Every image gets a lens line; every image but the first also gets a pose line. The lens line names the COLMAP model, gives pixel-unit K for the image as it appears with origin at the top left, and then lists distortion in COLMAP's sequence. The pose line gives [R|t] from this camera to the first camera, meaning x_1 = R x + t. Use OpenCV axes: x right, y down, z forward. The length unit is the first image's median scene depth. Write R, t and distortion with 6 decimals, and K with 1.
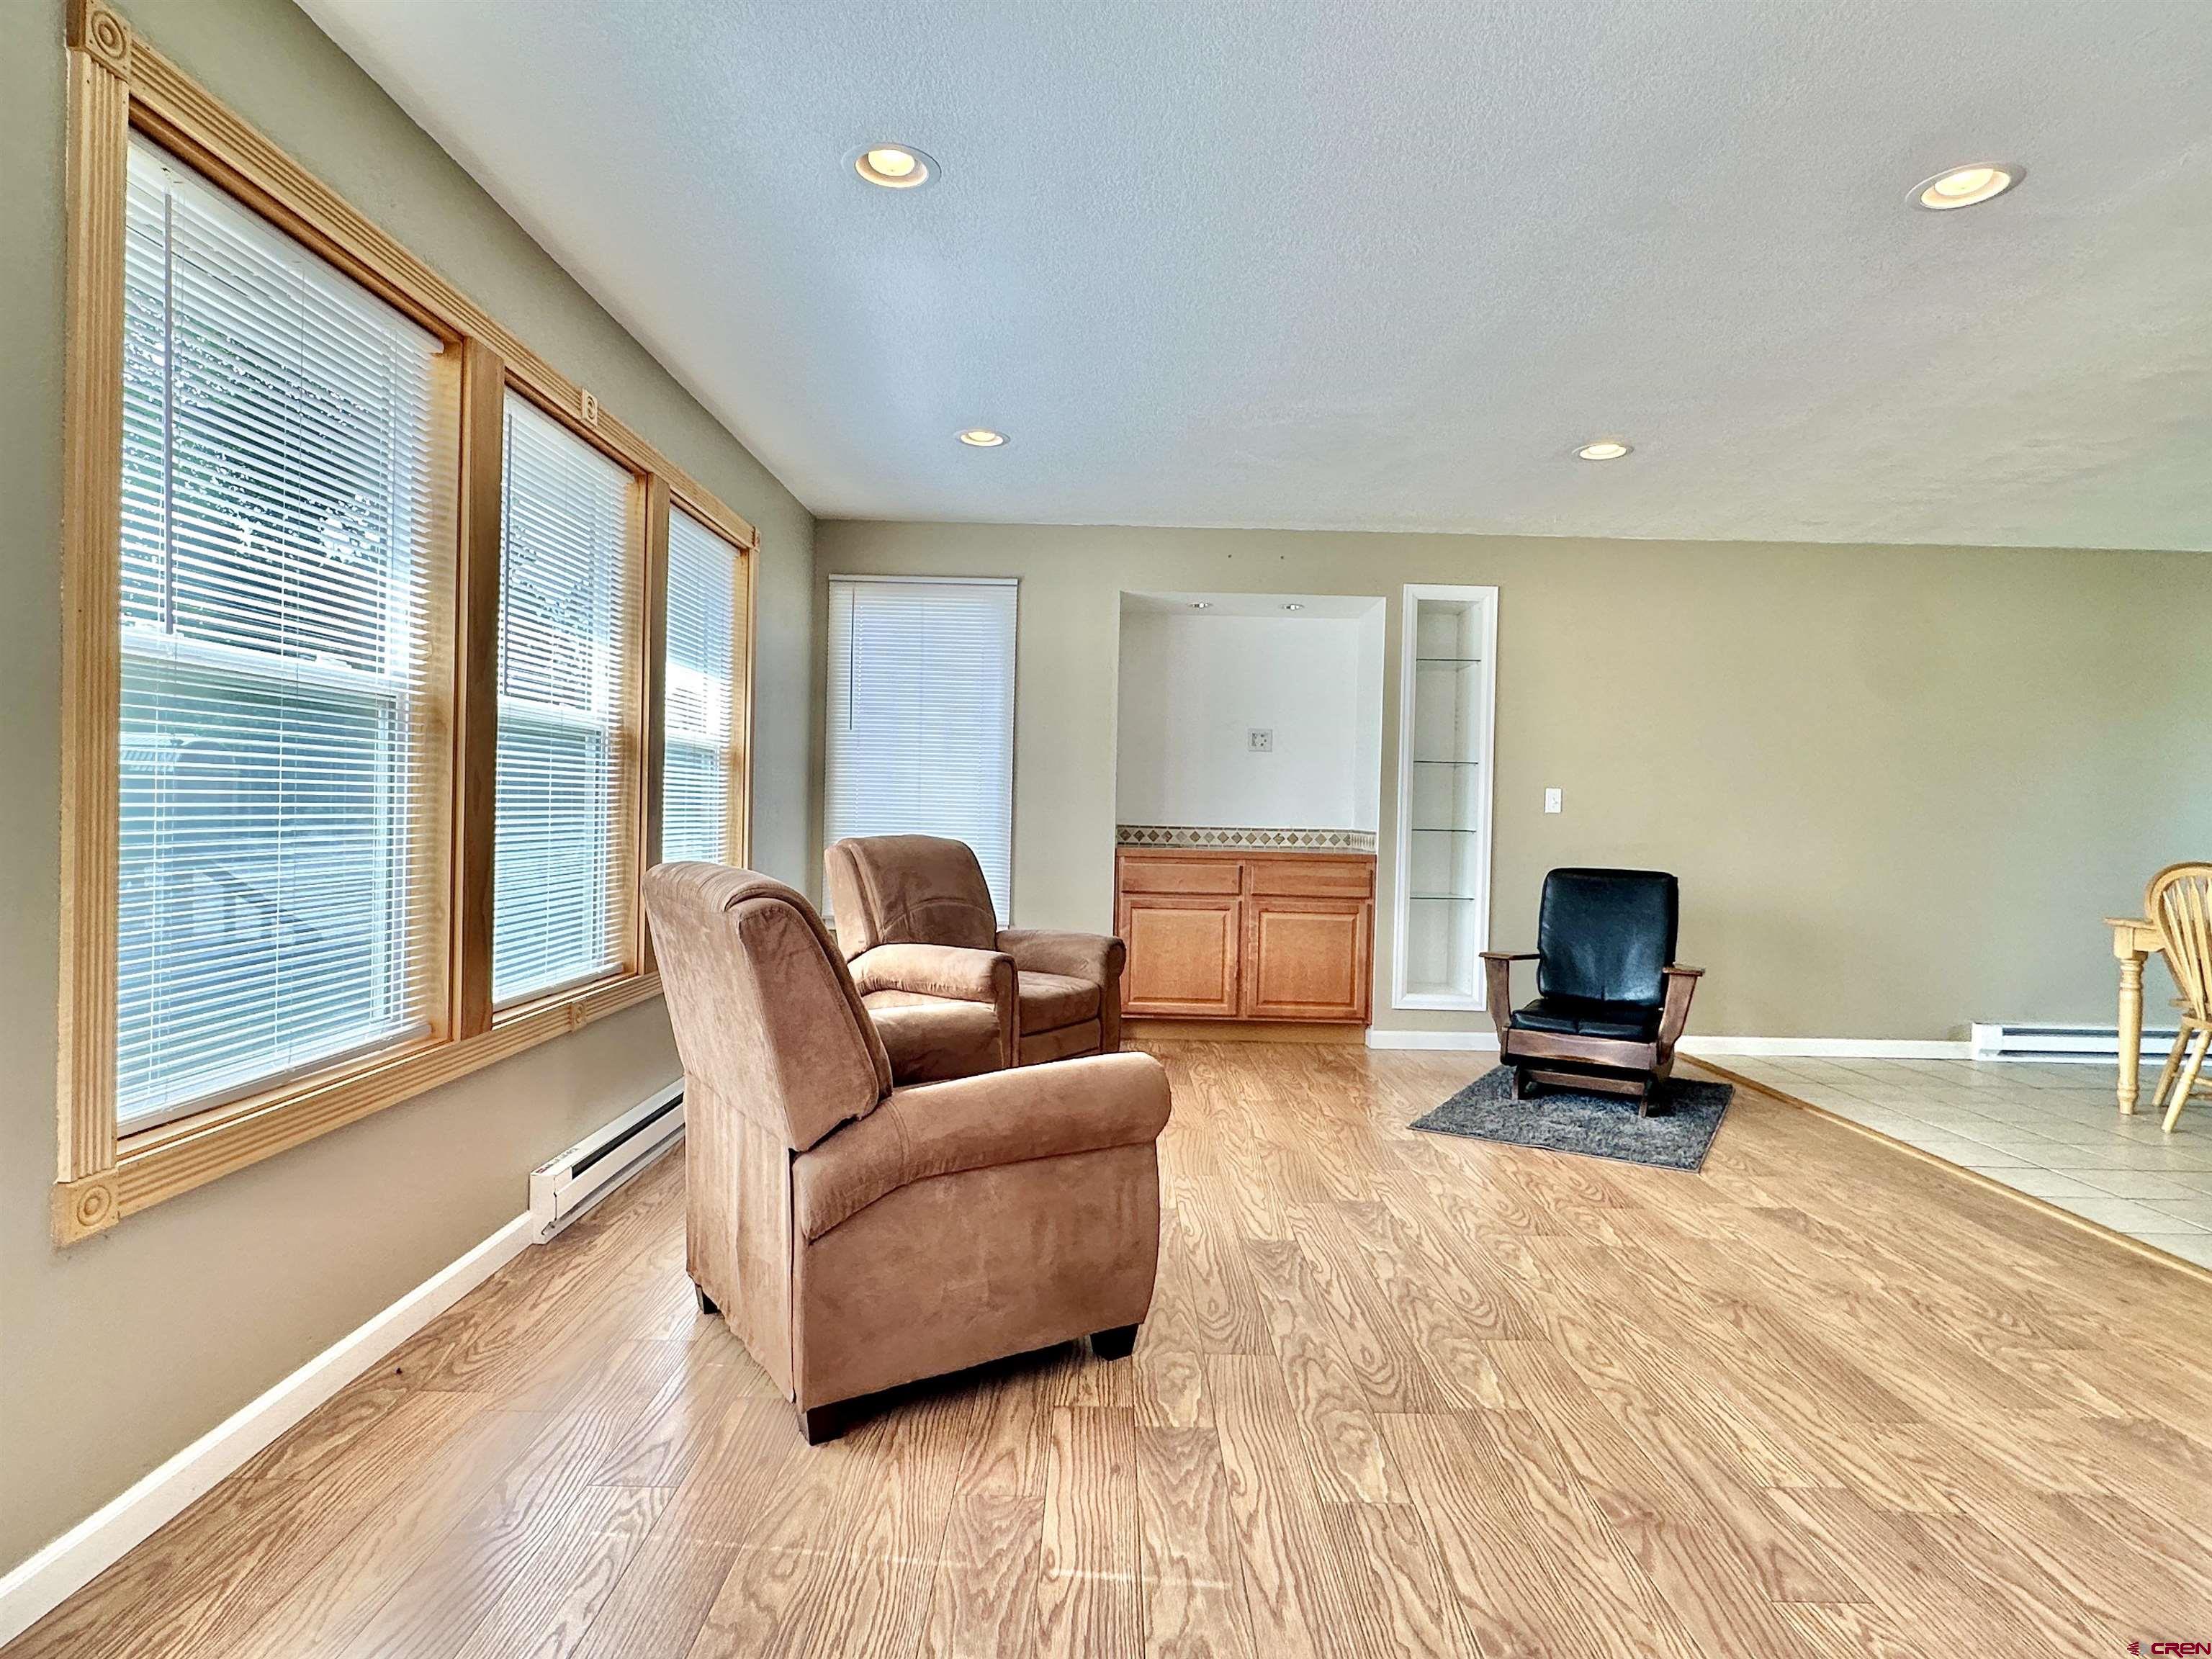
lens RADIAL K [[1207.0, 0, 1110.0], [0, 1207.0, 824.6], [0, 0, 1]] dist [-0.001034, 0.000640]
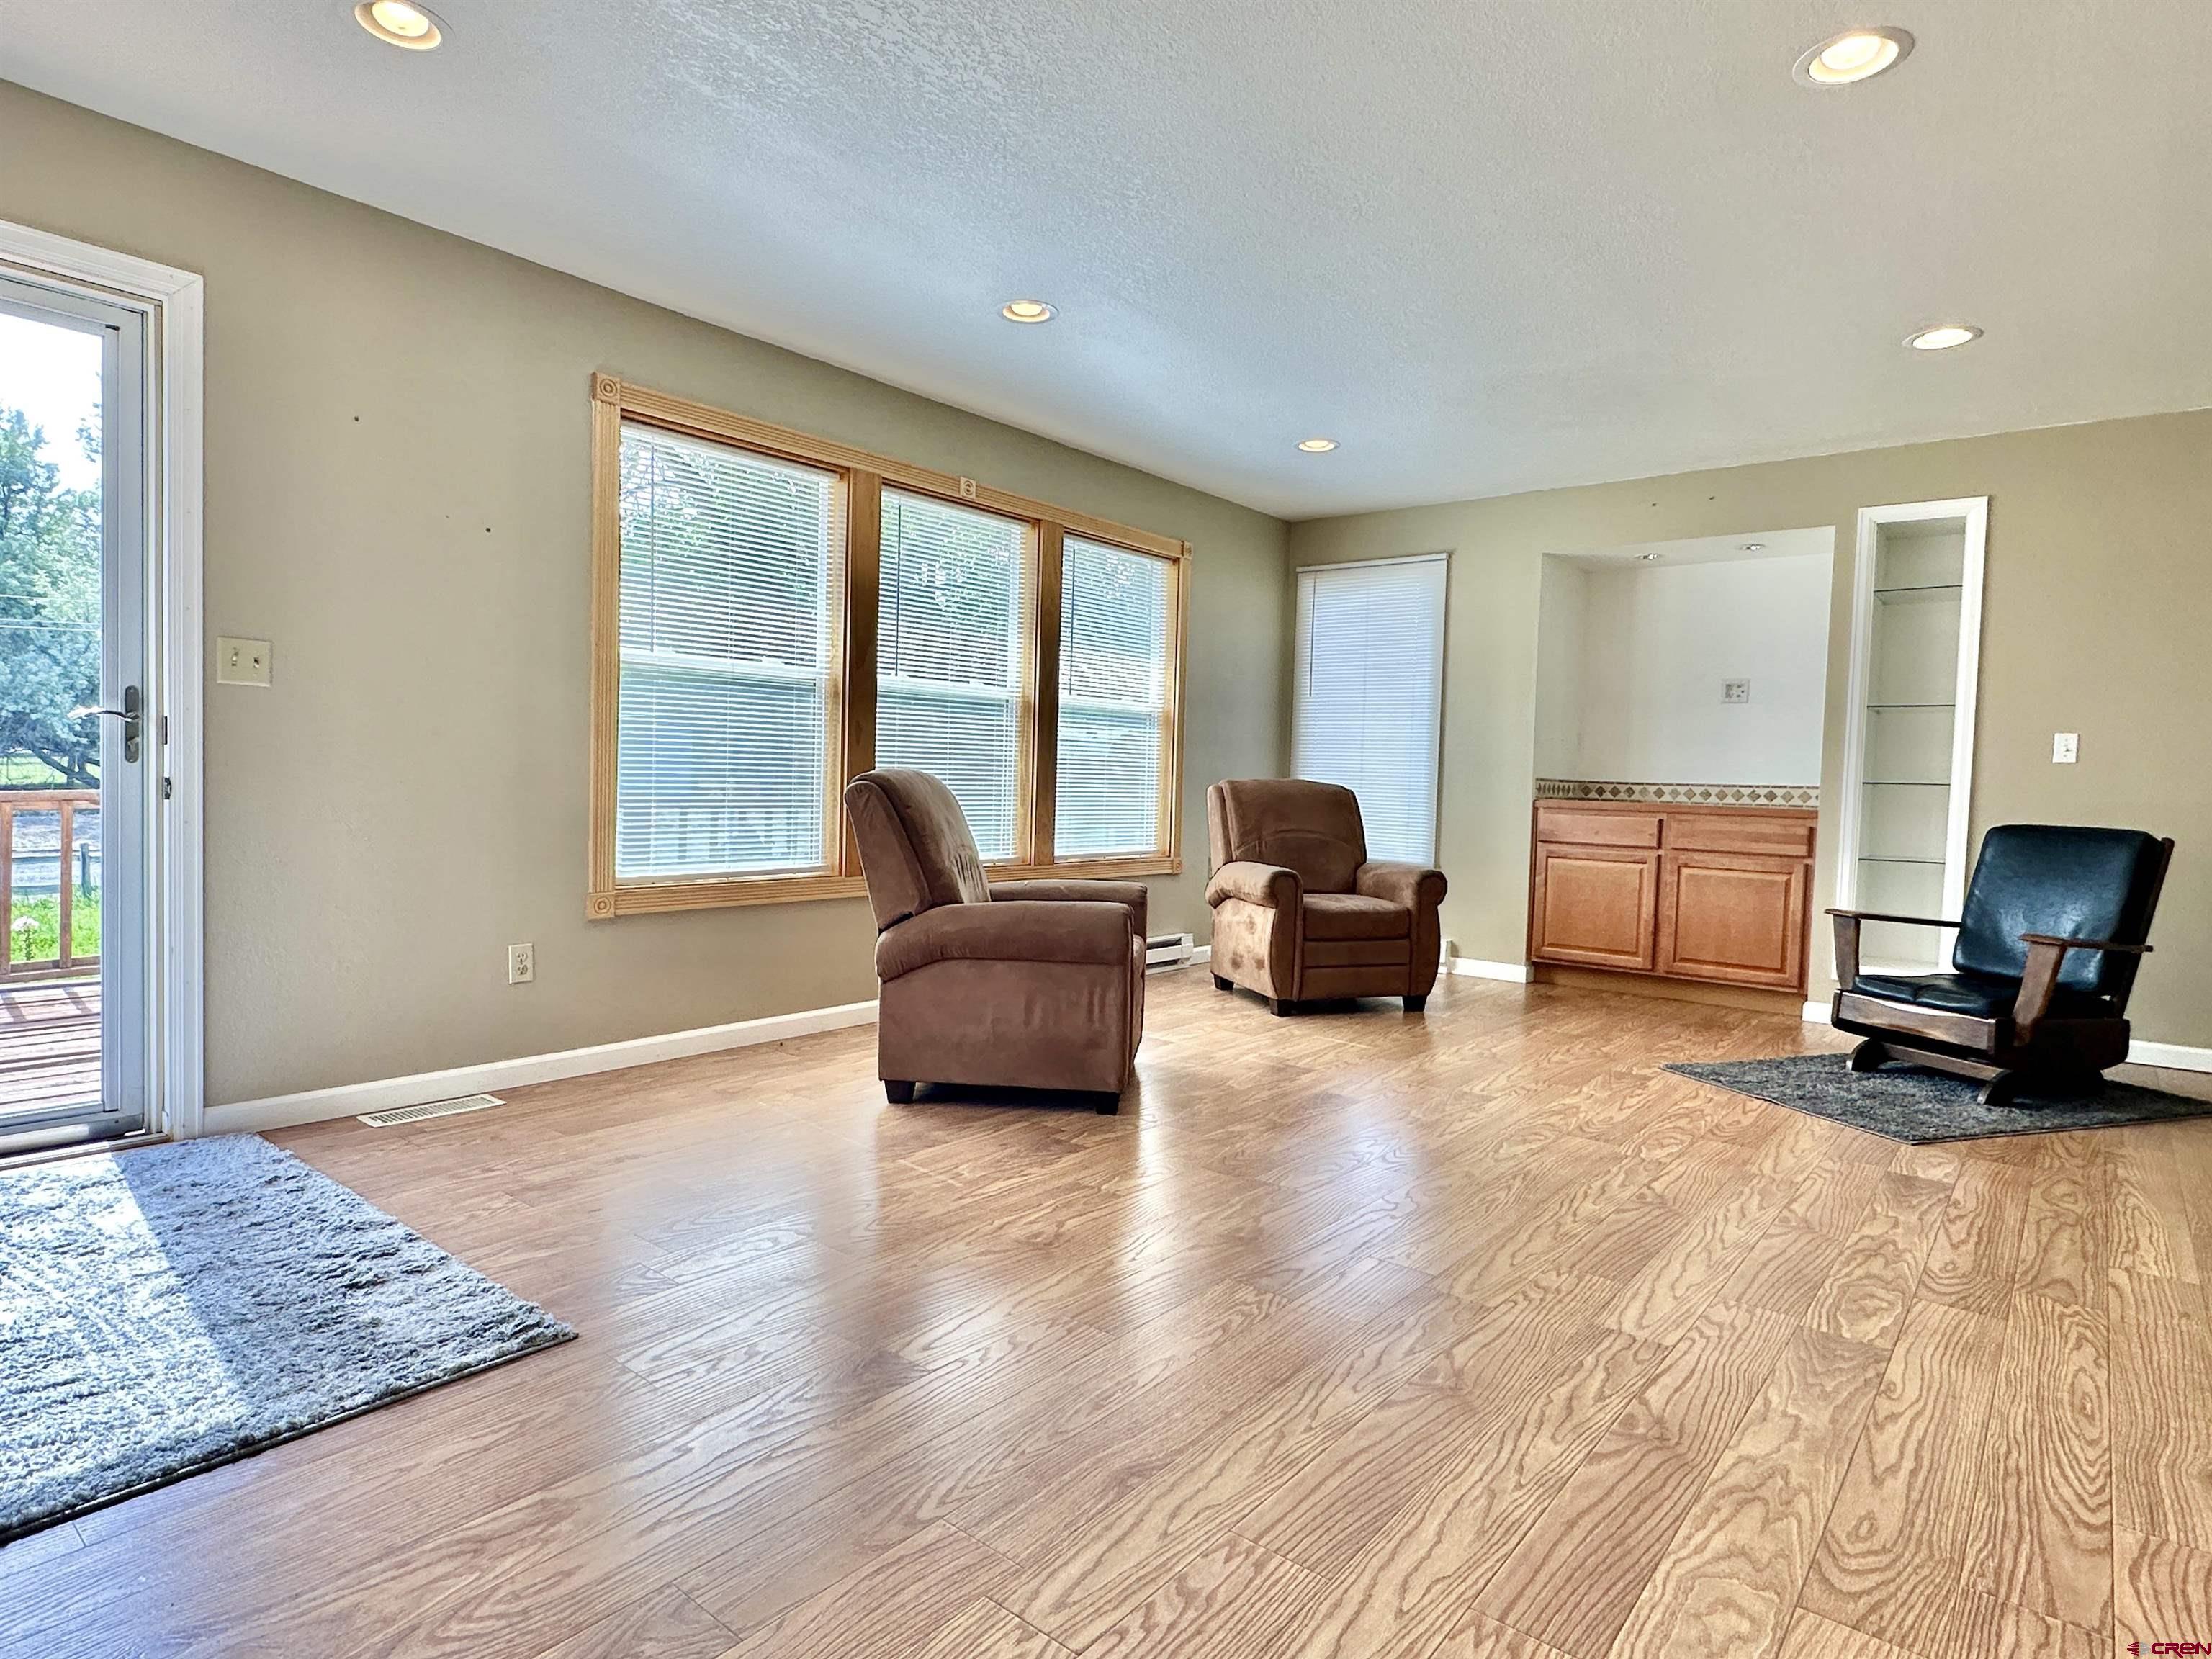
lens RADIAL K [[1207.0, 0, 1113.8], [0, 1207.0, 832.1], [0, 0, 1]] dist [-0.001034, 0.000640]
pose [[0.775232, 0.028835, -0.631018, 0.498080], [-0.018624, 0.999567, 0.022795, 0.040023], [0.631402, -0.005919, 0.775433, -0.057650]]
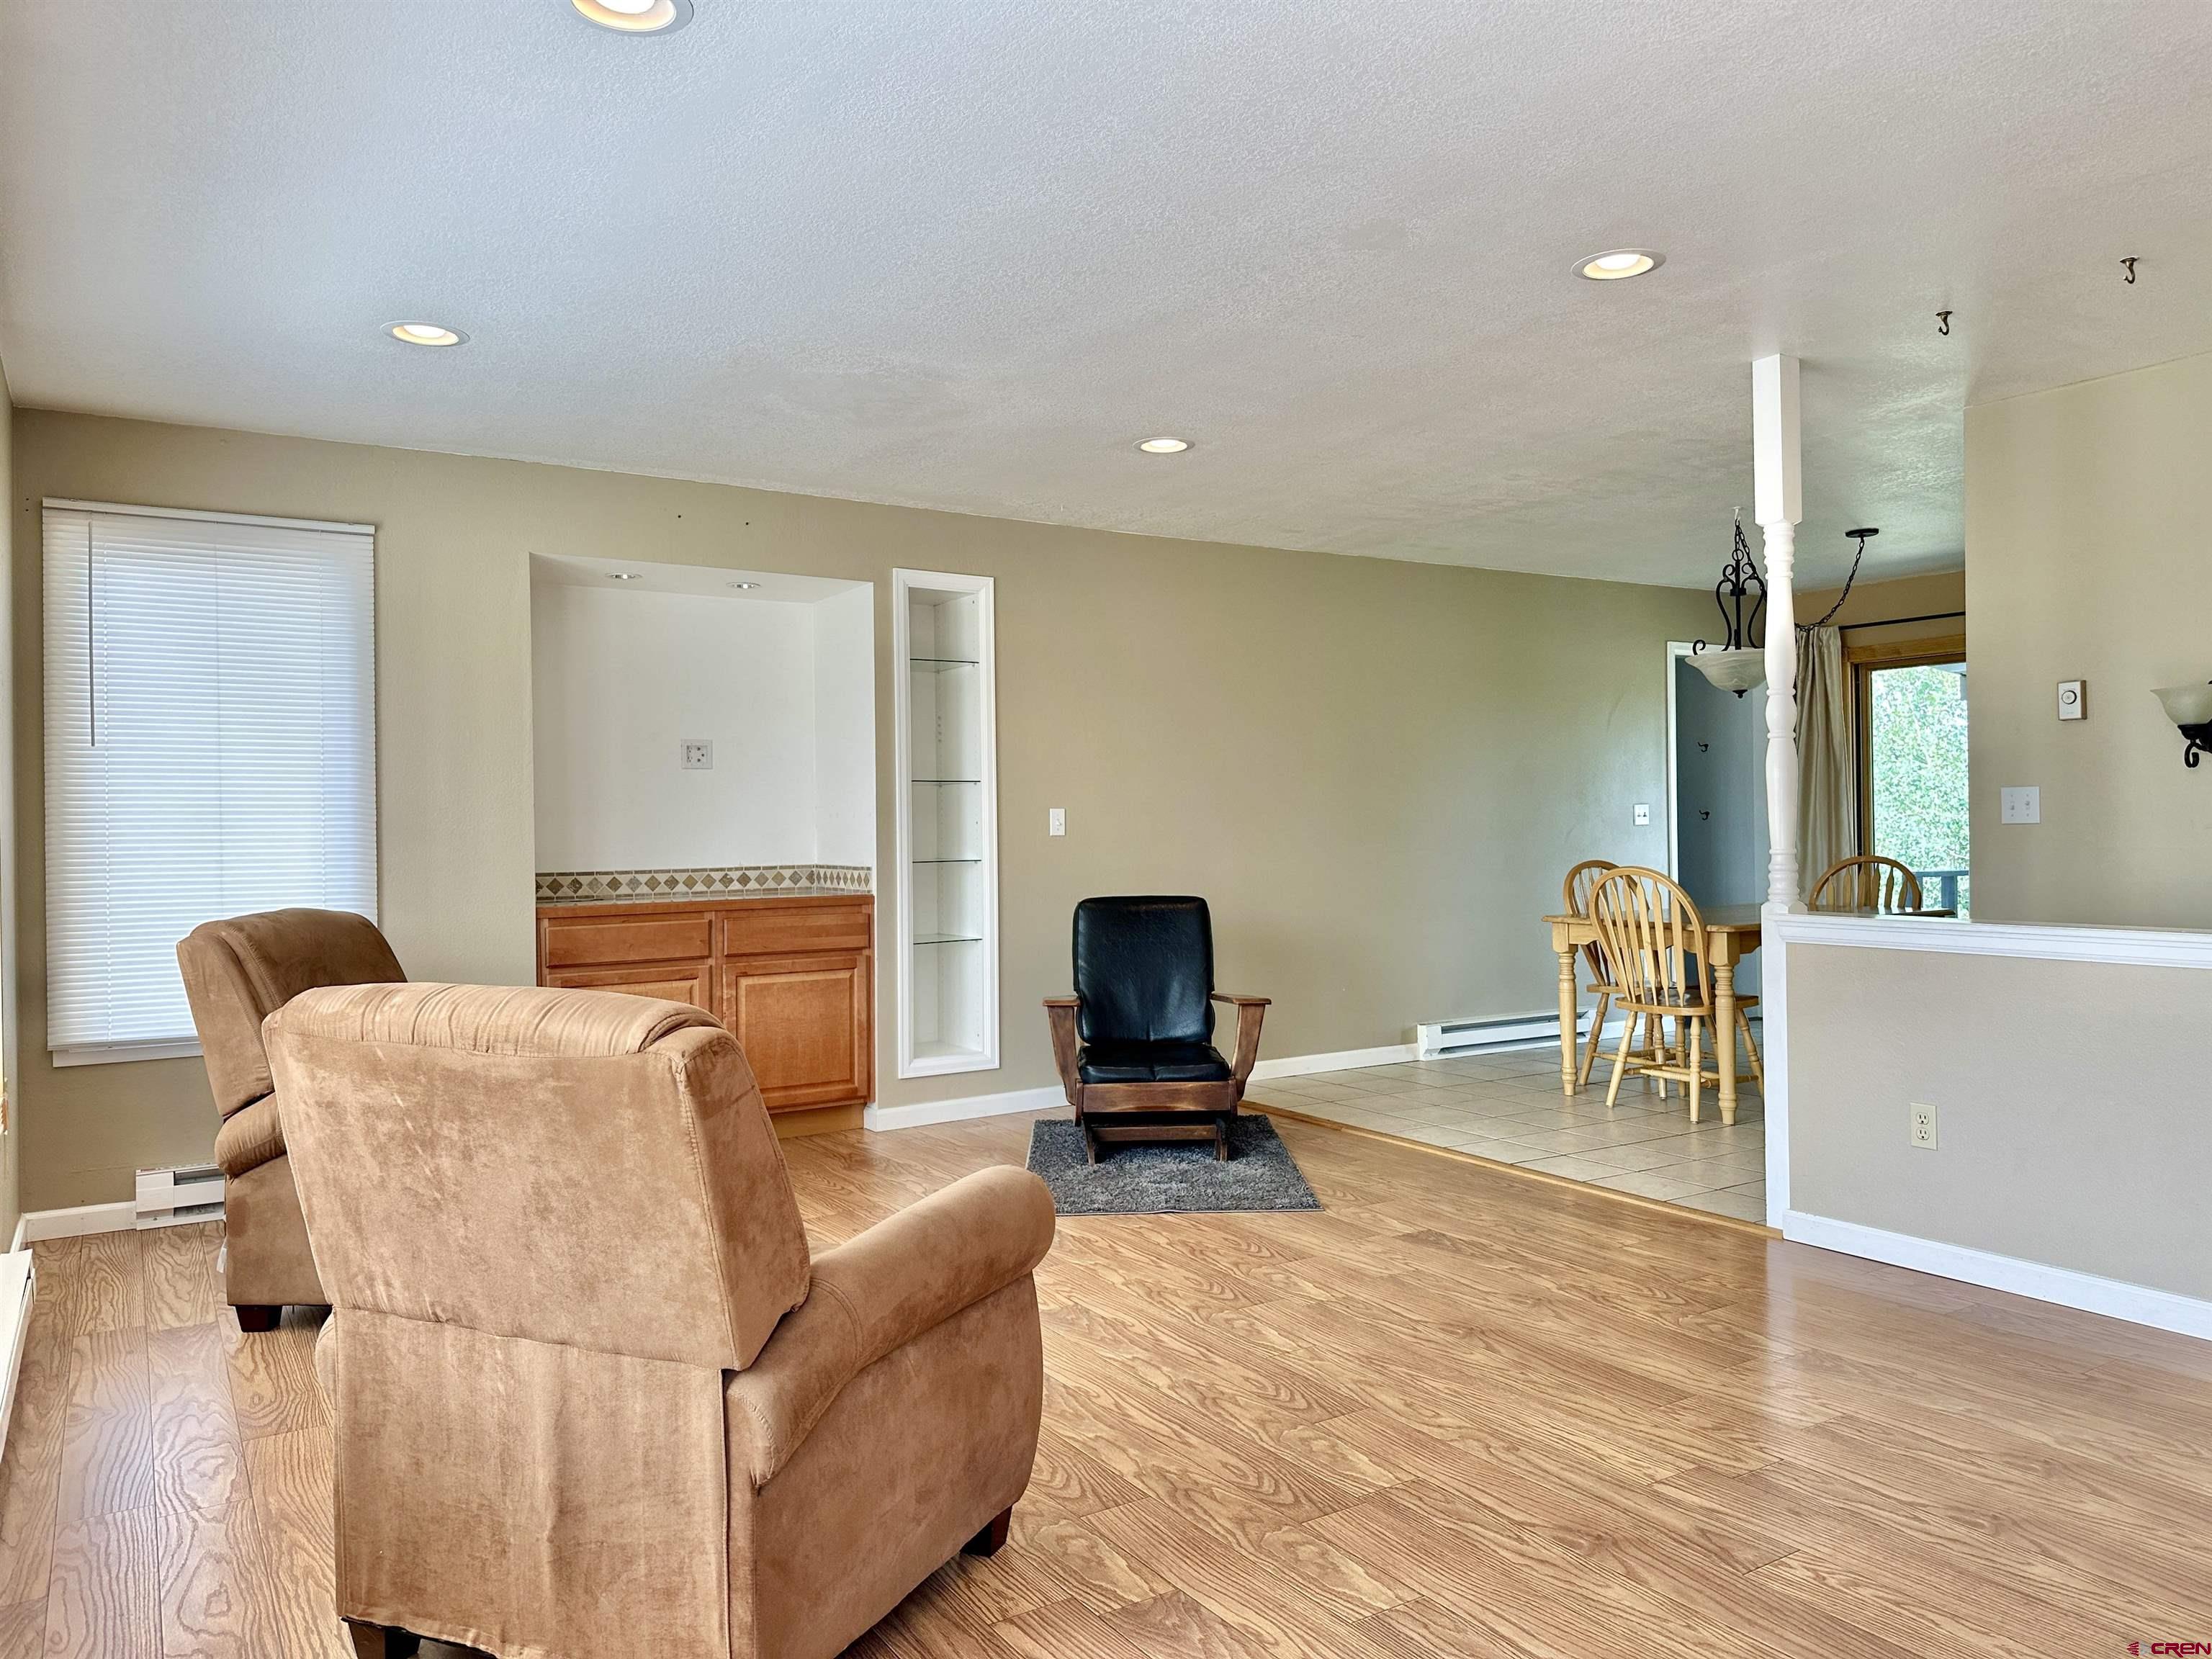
lens RADIAL K [[1535.3, 0, 1108.9], [0, 1535.3, 822.0], [0, 0, 1]] dist [0.045552, -0.054119]
pose [[0.846224, -0.033180, 0.531793, -0.255656], [0.038454, 0.999260, 0.001155, -0.025064], [-0.531438, 0.019472, 0.846874, 0.037616]]
